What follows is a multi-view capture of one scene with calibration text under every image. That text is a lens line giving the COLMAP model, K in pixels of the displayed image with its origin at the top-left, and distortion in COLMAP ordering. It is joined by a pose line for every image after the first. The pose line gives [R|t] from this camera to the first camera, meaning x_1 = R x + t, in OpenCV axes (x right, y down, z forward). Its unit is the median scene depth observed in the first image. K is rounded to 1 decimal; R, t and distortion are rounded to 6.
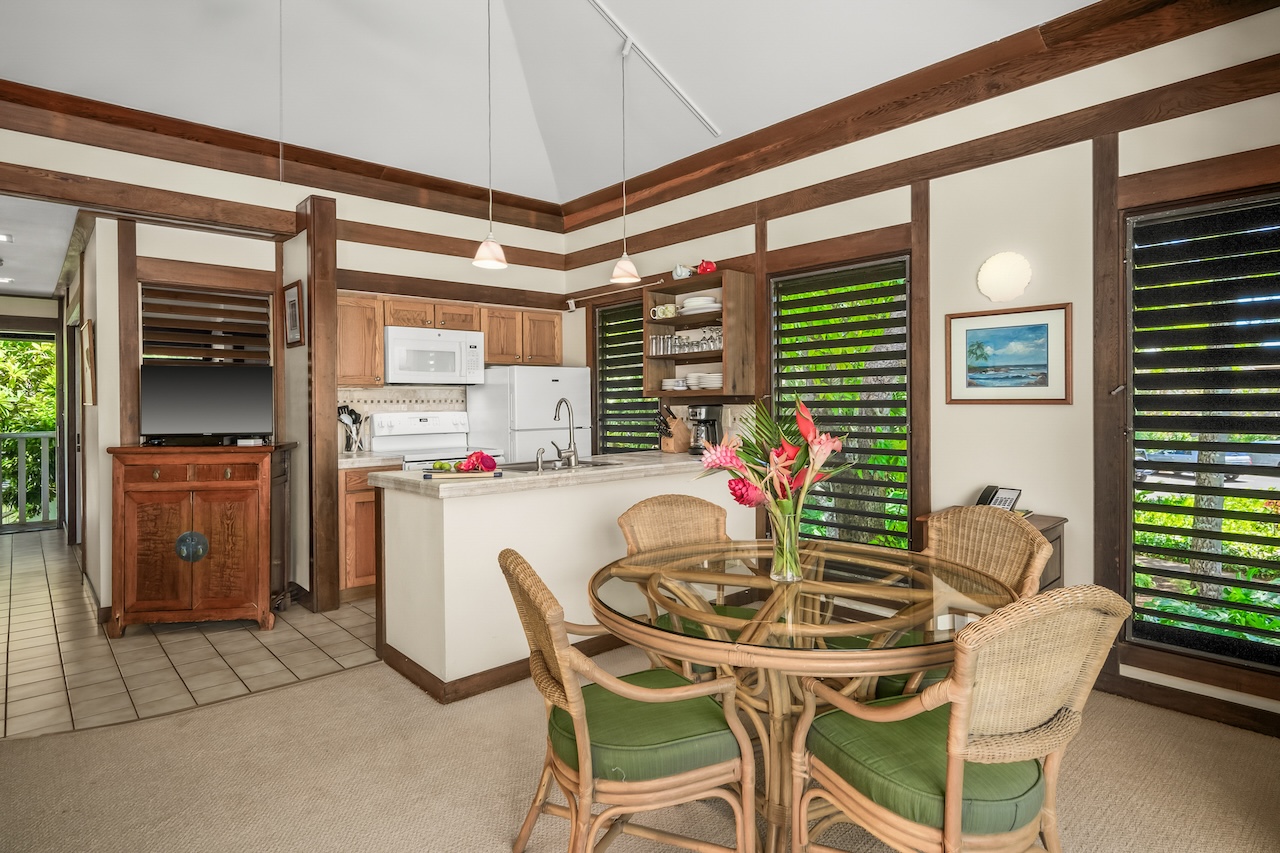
lens RADIAL K [[696.5, 0, 621.6], [0, 696.5, 402.0], [0, 0, 1]] dist [-0.002003, 0.001770]
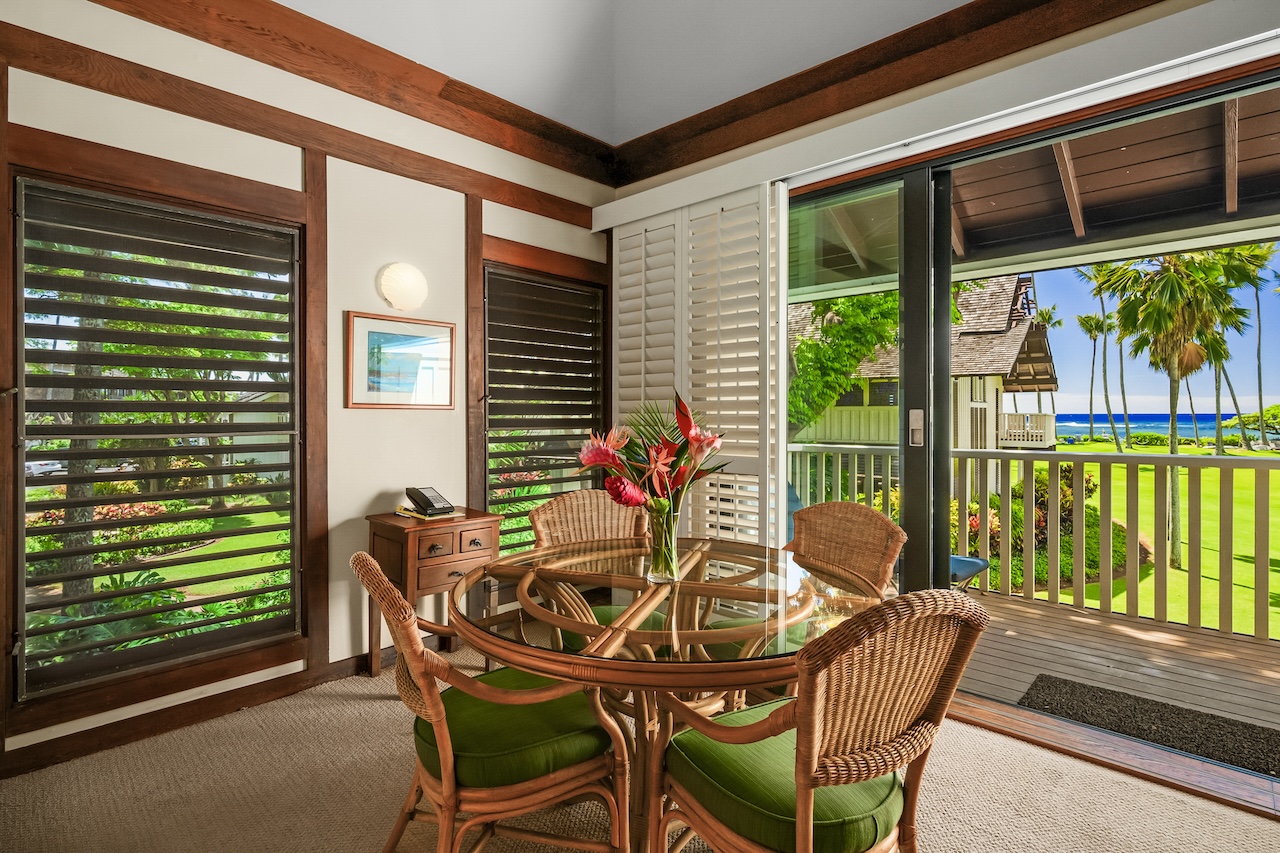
lens RADIAL K [[626.4, 0, 629.2], [0, 626.4, 413.4], [0, 0, 1]] dist [-0.000985, -0.000206]
pose [[-0.082152, 0.009683, 0.996573, -0.308610], [0.000191, 0.999953, -0.009700, 0.014162], [-0.996620, -0.000606, -0.082150, 0.553944]]
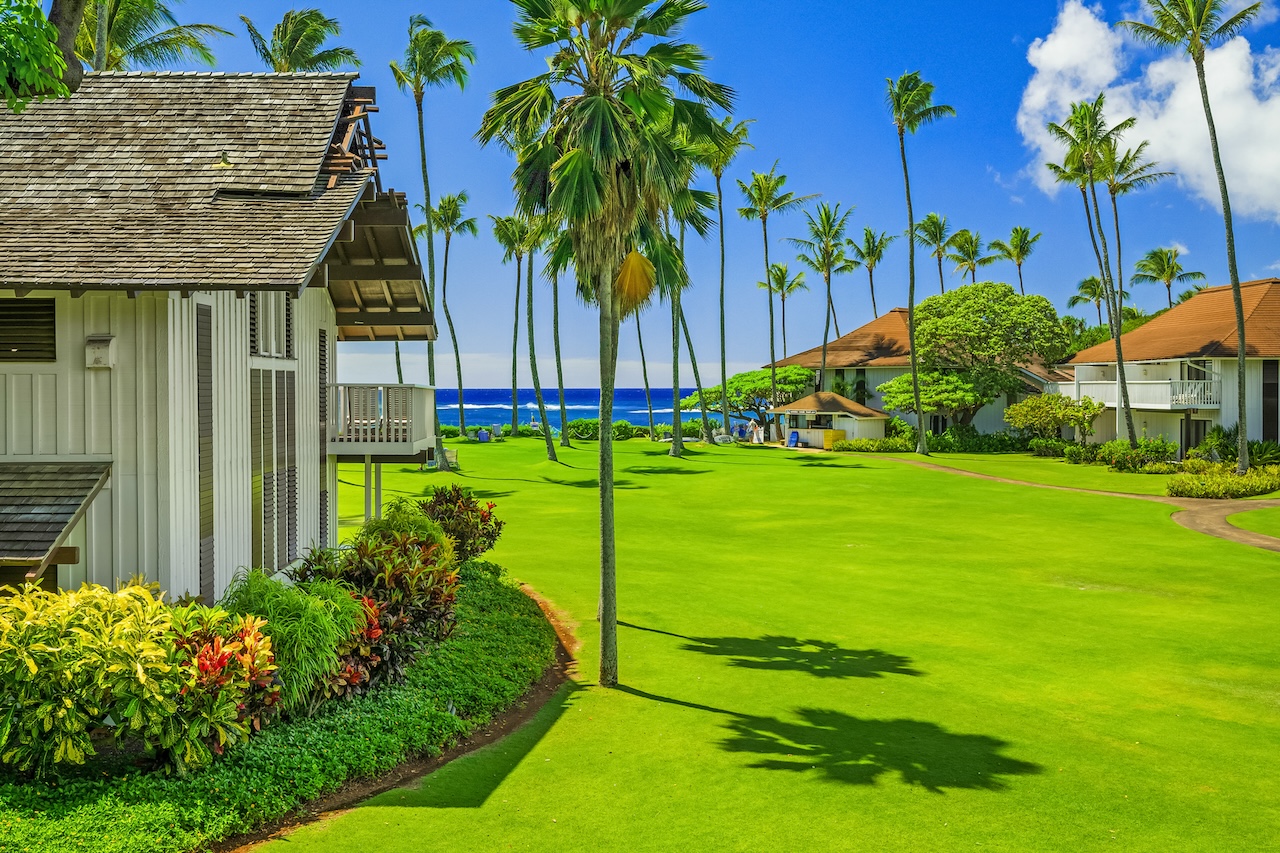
lens RADIAL K [[1259.4, 0, 636.6], [0, 1259.4, 391.8], [0, 0, 1]] dist [0.016179, -0.000727]
pose [[-0.720238, 0.009021, 0.693668, 0.435774], [0.008124, 0.999957, -0.004569, 0.025659], [-0.693679, 0.002345, -0.720280, -0.314607]]
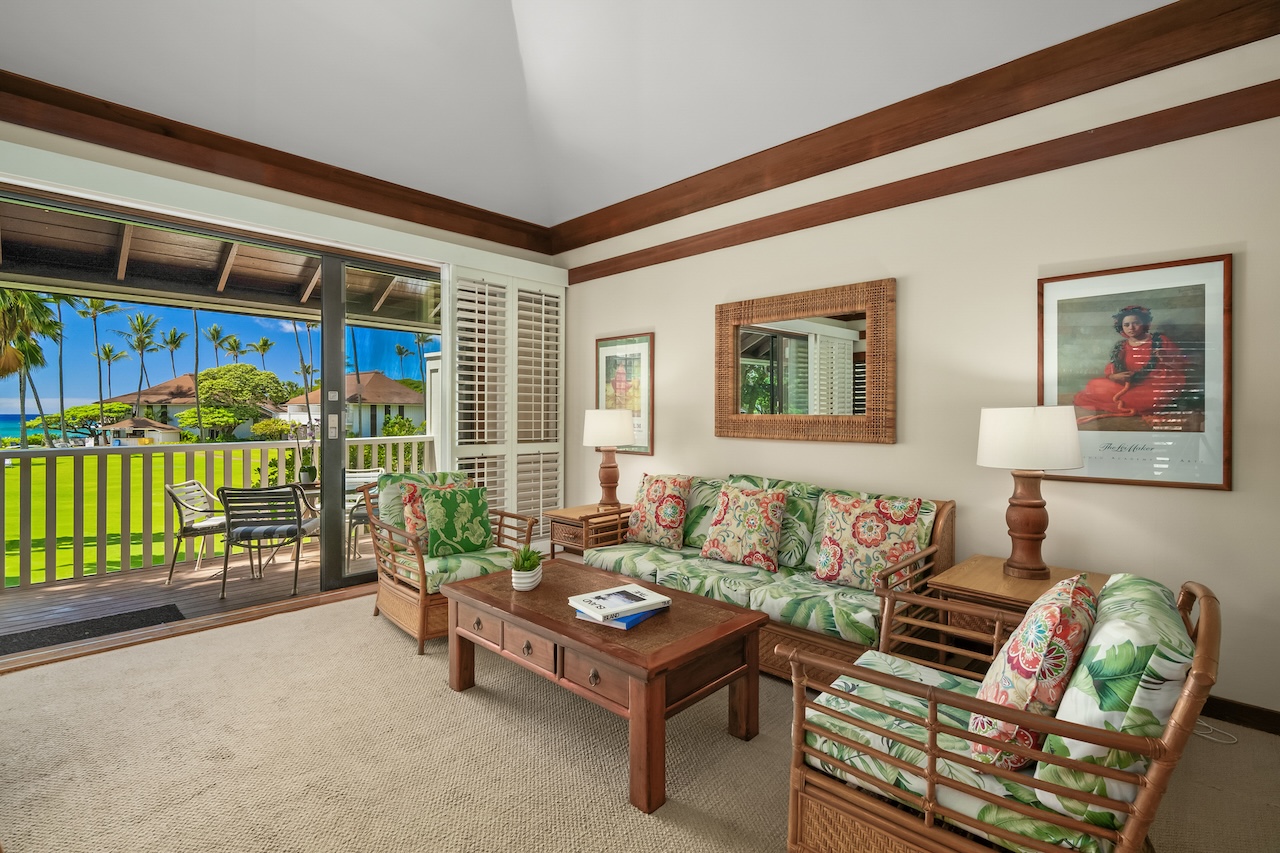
lens RADIAL K [[584.9, 0, 636.2], [0, 584.9, 417.8], [0, 0, 1]] dist [-0.008180, 0.000725]
pose [[-0.996173, 0.007392, -0.087090, -0.434354], [0.007085, 0.999968, 0.003837, 0.013721], [0.087116, 0.003205, -0.996193, 0.858346]]
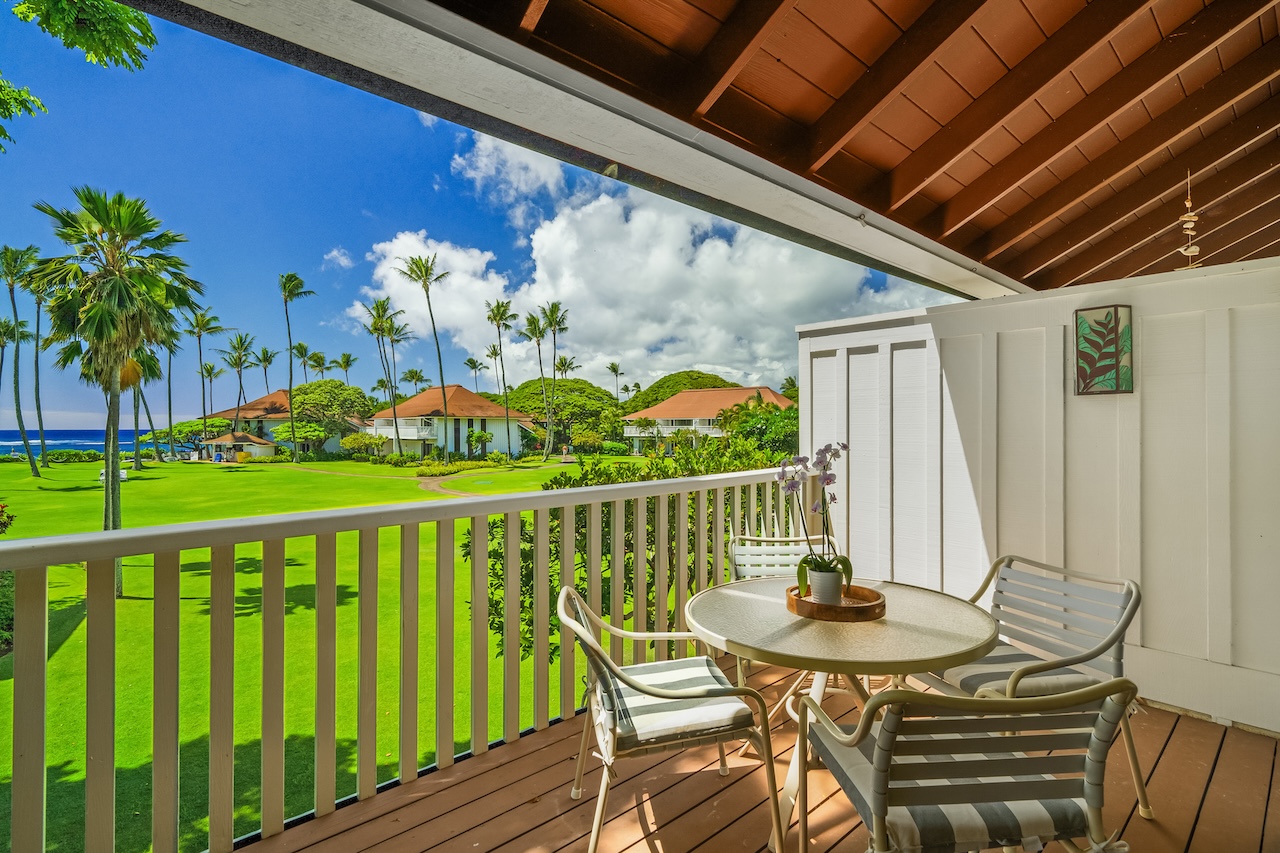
lens RADIAL K [[580.7, 0, 625.0], [0, 580.7, 420.5], [0, 0, 1]] dist [-0.002449, 0.000005]
pose [[-0.999674, 0.012568, 0.022240, 0.267351], [0.012269, 0.999833, -0.013537, -0.000417], [-0.022407, -0.013260, -0.999661, 0.143360]]
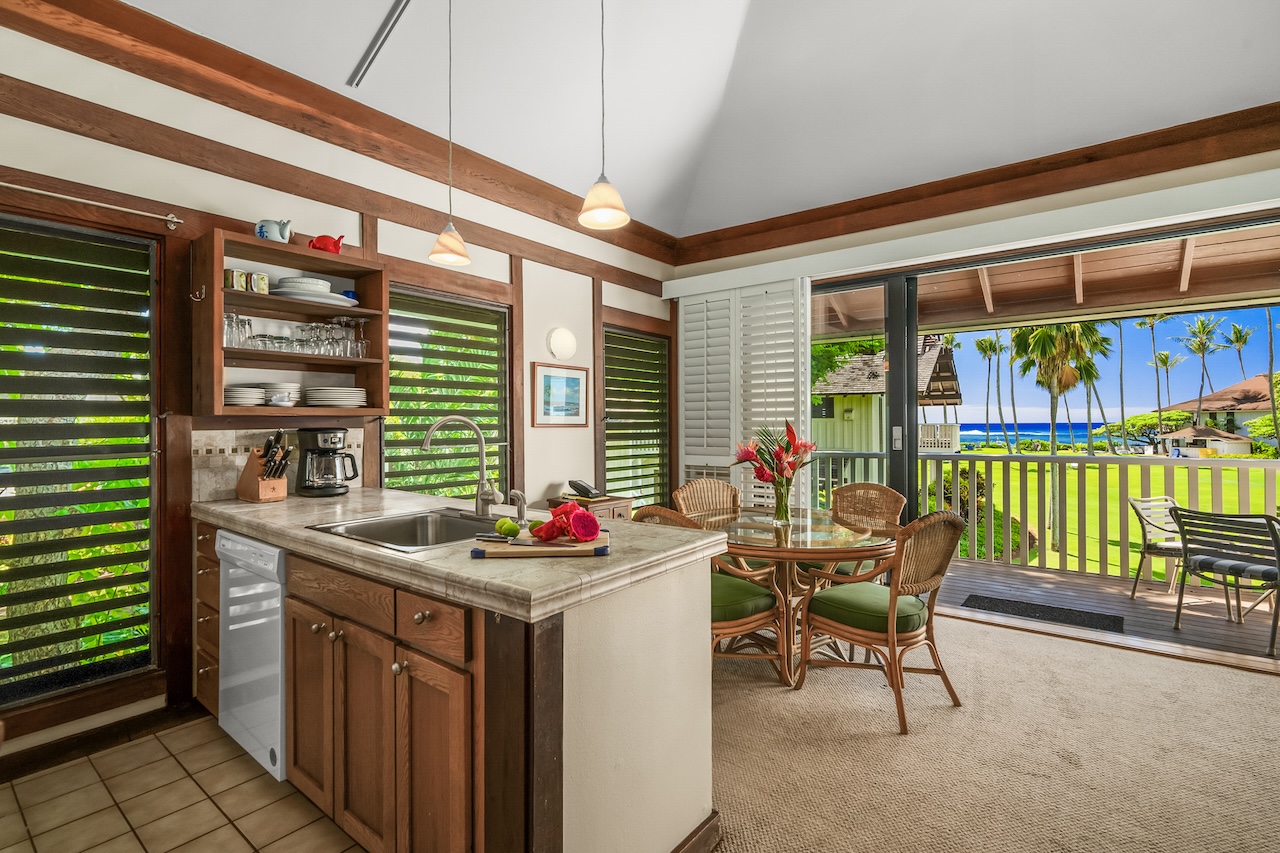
lens RADIAL K [[597.8, 0, 631.1], [0, 597.8, 418.8], [0, 0, 1]] dist [-0.001730, 0.000929]
pose [[-0.180450, 0.019078, 0.983399, -0.576700], [0.004634, 0.999817, -0.018546, 0.007351], [-0.983573, 0.001211, -0.180505, 0.814082]]
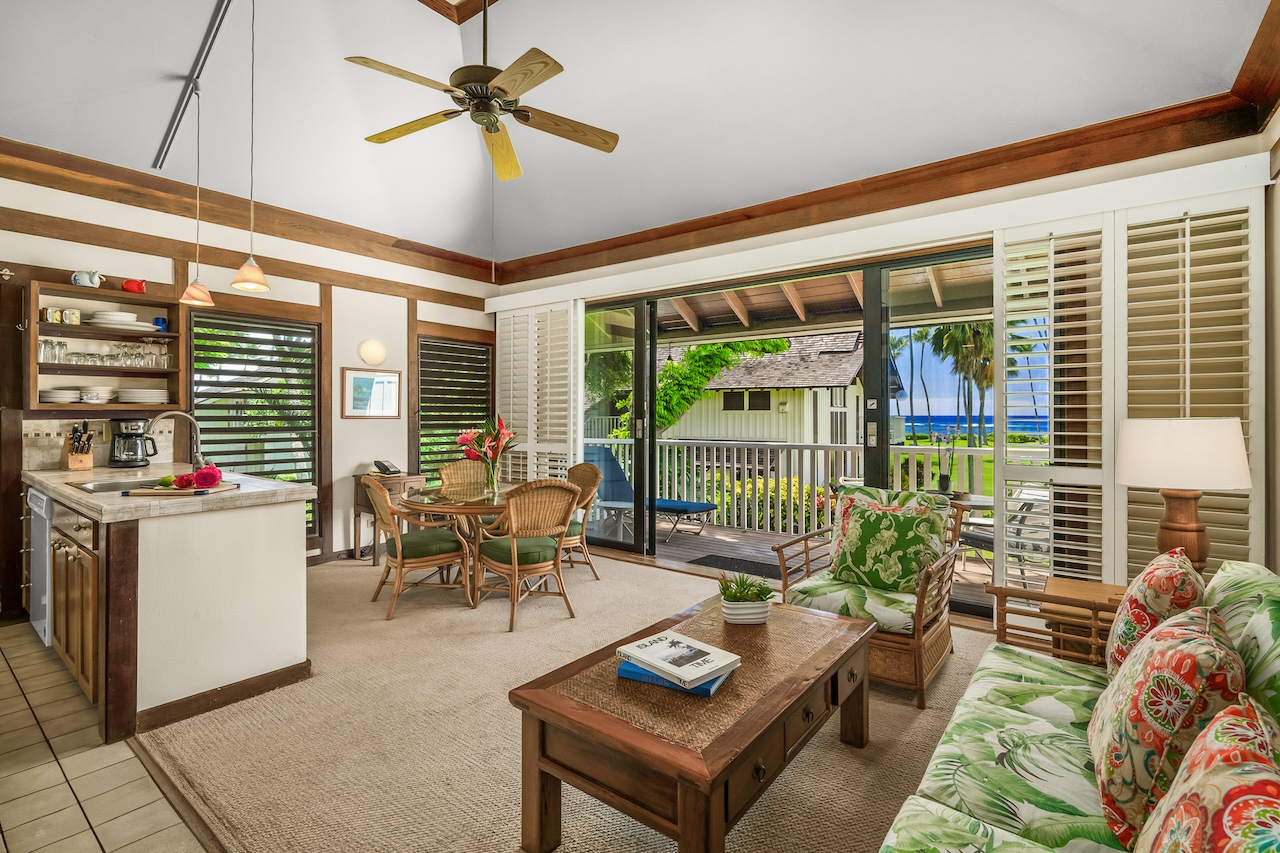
lens RADIAL K [[591.4, 0, 633.1], [0, 591.4, 414.1], [0, 0, 1]] dist [-0.003351, 0.000198]
pose [[-0.187342, 0.009814, 0.982246, -0.893362], [-0.001011, 0.999948, -0.010184, 0.005191], [-0.982294, -0.002901, -0.187322, 0.447119]]
